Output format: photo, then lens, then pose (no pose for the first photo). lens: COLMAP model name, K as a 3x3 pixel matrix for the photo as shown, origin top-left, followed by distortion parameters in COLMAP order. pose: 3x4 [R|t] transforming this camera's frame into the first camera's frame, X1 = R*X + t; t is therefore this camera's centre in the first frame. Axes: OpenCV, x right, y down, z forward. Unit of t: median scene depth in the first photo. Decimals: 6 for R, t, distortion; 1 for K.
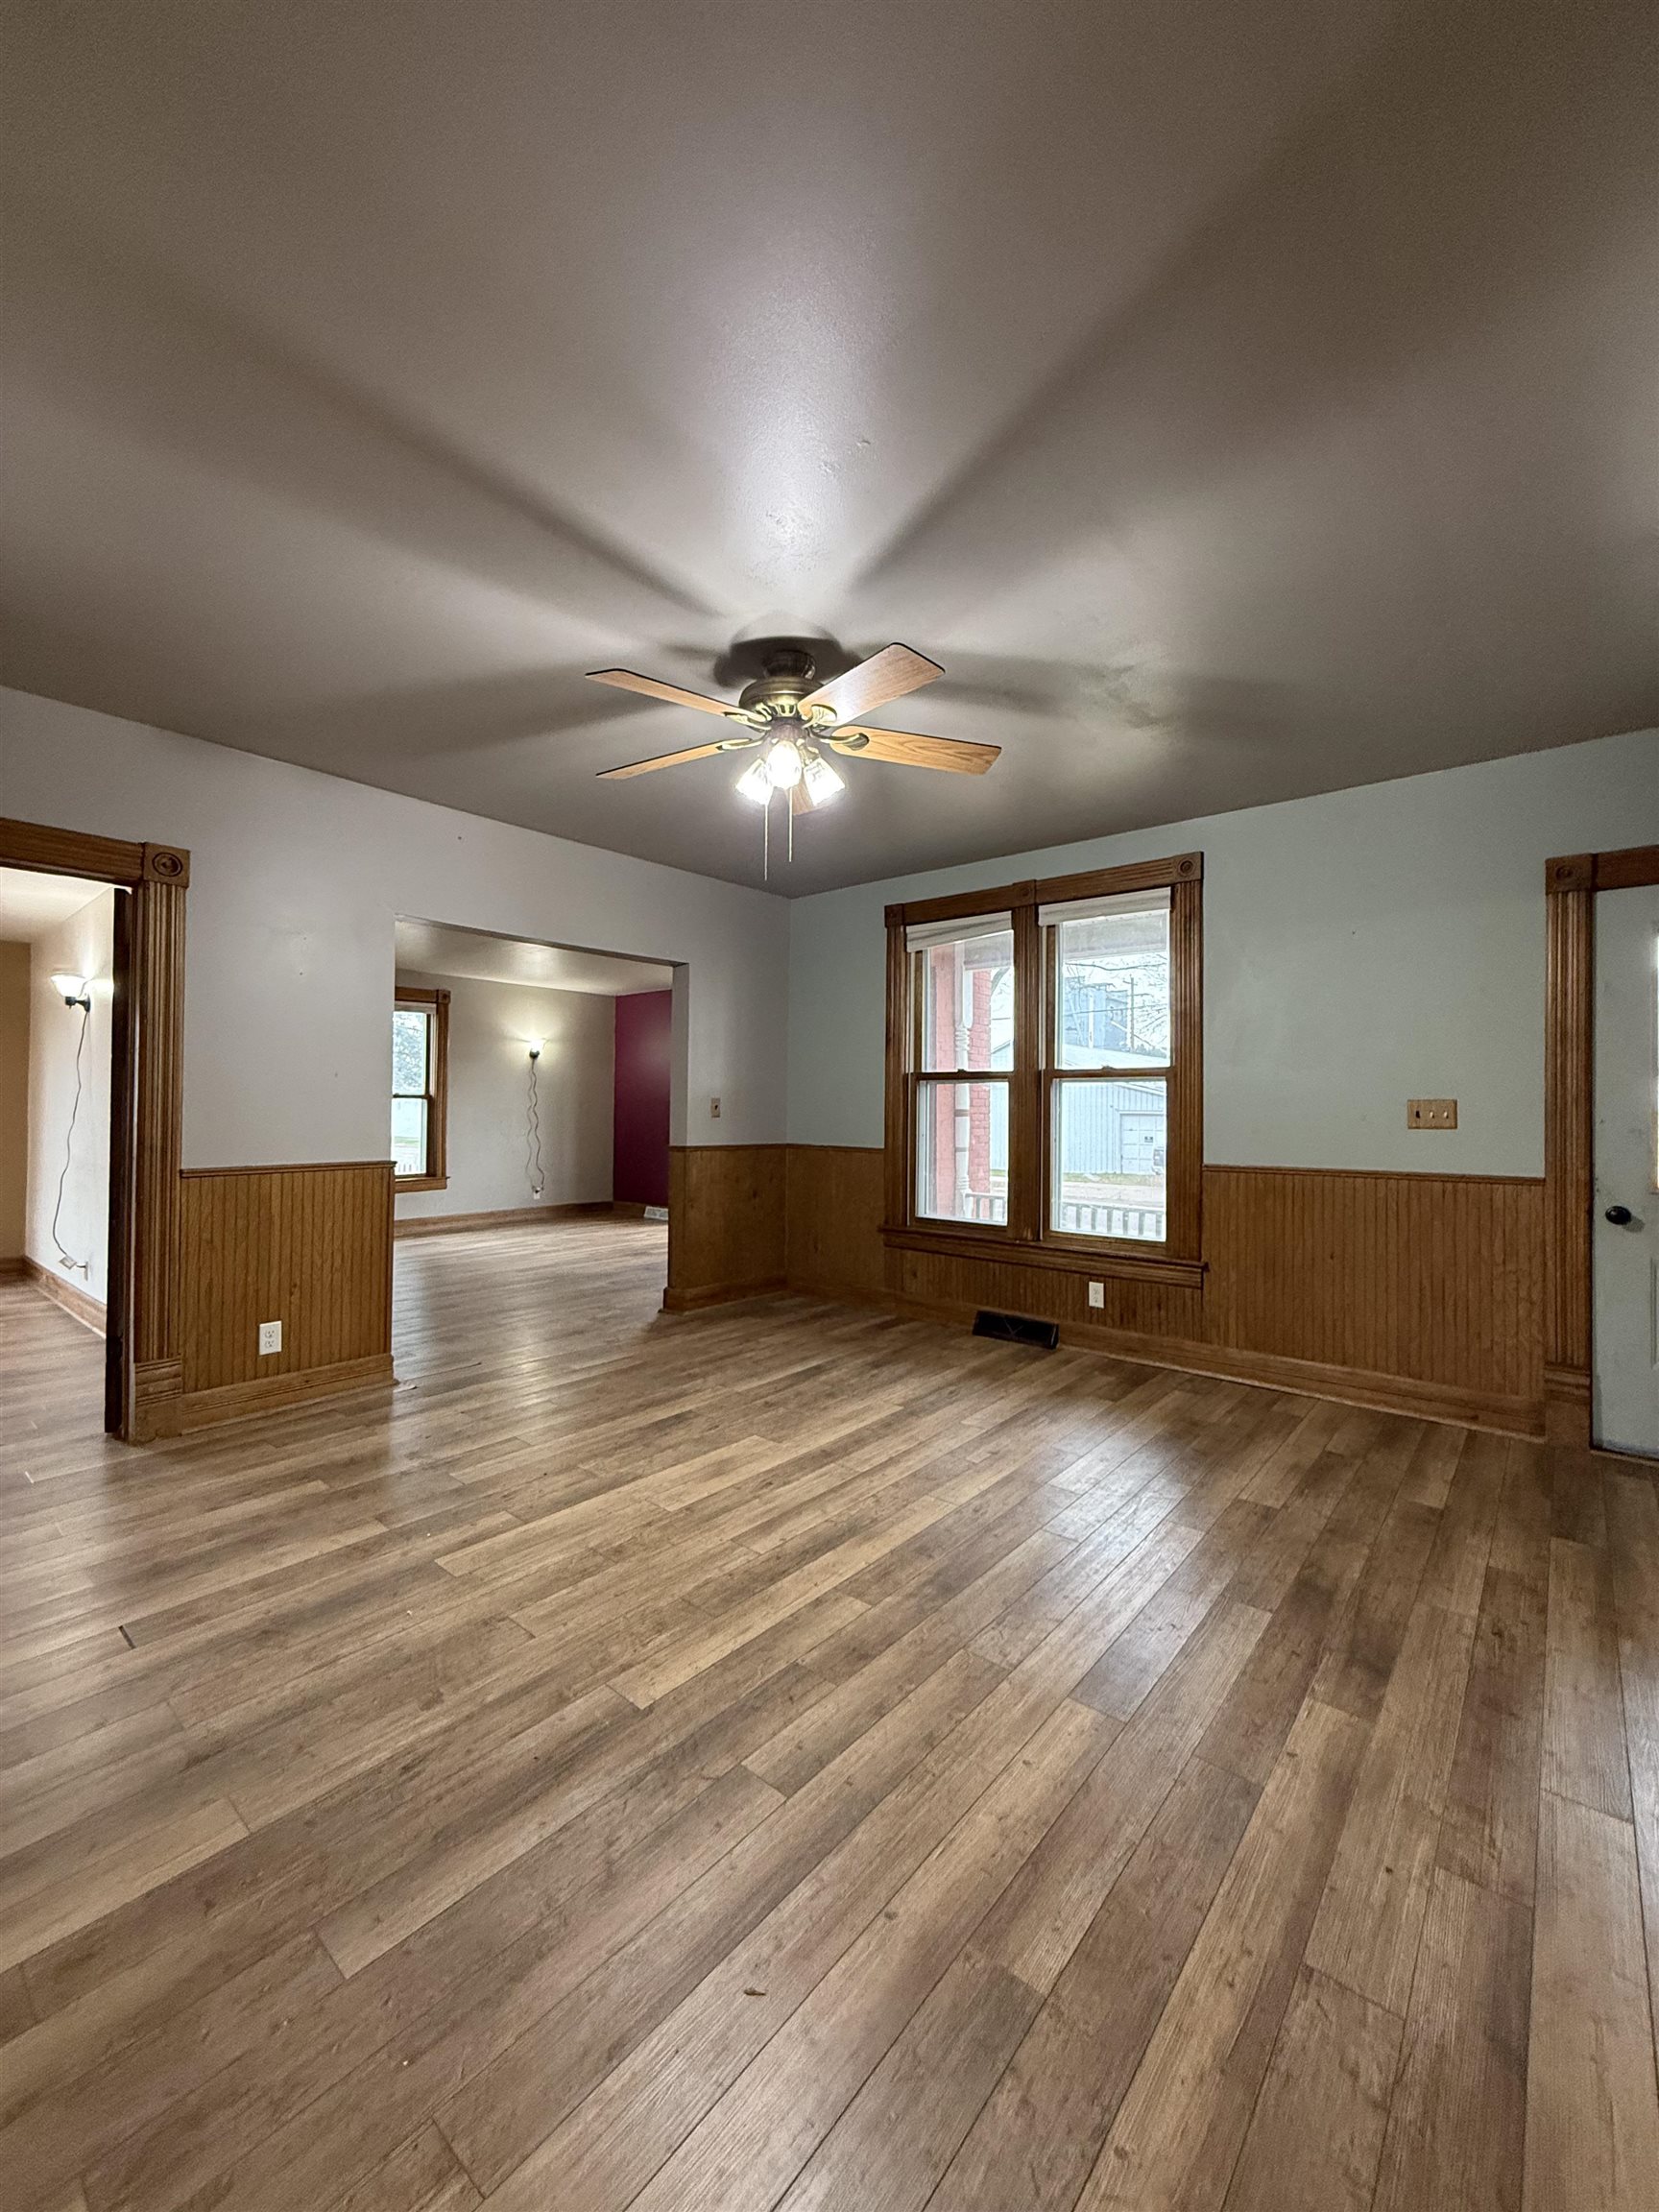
lens RADIAL K [[880.1, 0, 829.5], [0, 880.1, 1106.0], [0, 0, 1]] dist [-0.000097, -0.000051]
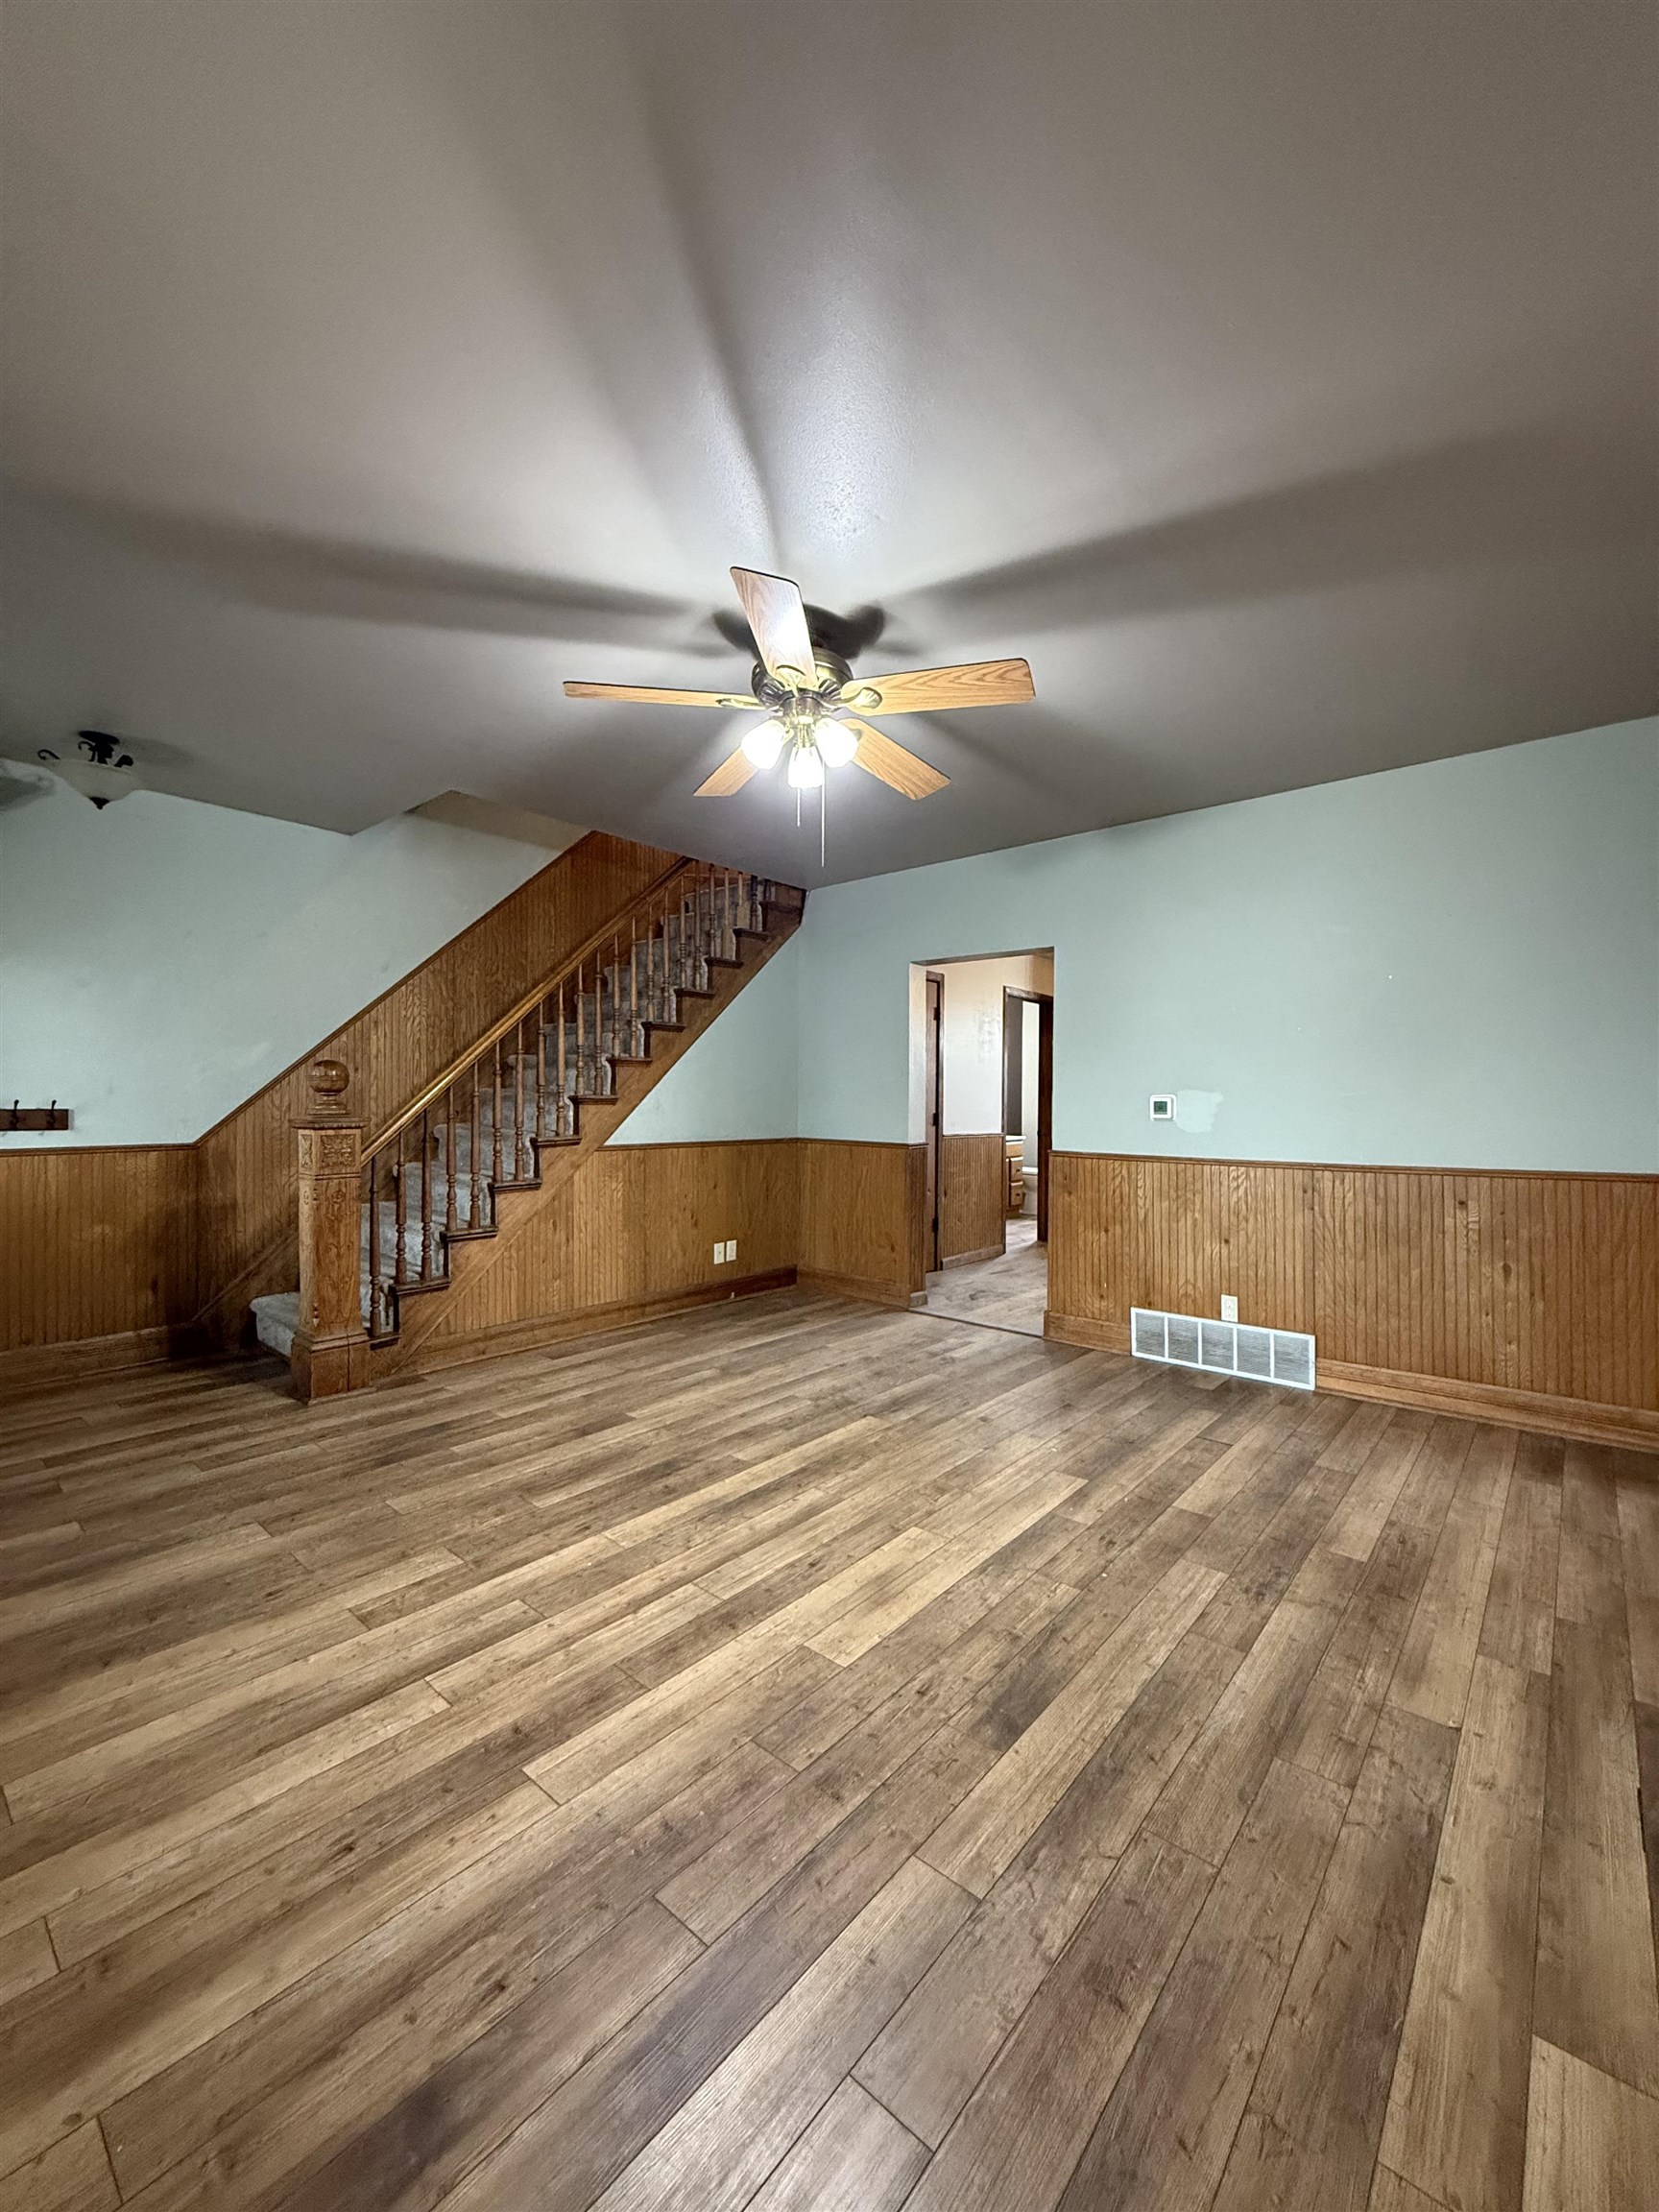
lens RADIAL K [[880.1, 0, 829.5], [0, 880.1, 1106.0], [0, 0, 1]] dist [-0.000097, -0.000051]
pose [[-0.999824, -0.015510, 0.010515, -0.096638], [-0.015451, 0.999865, 0.005598, 0.007759], [-0.010600, 0.005434, -0.999929, 2.023742]]
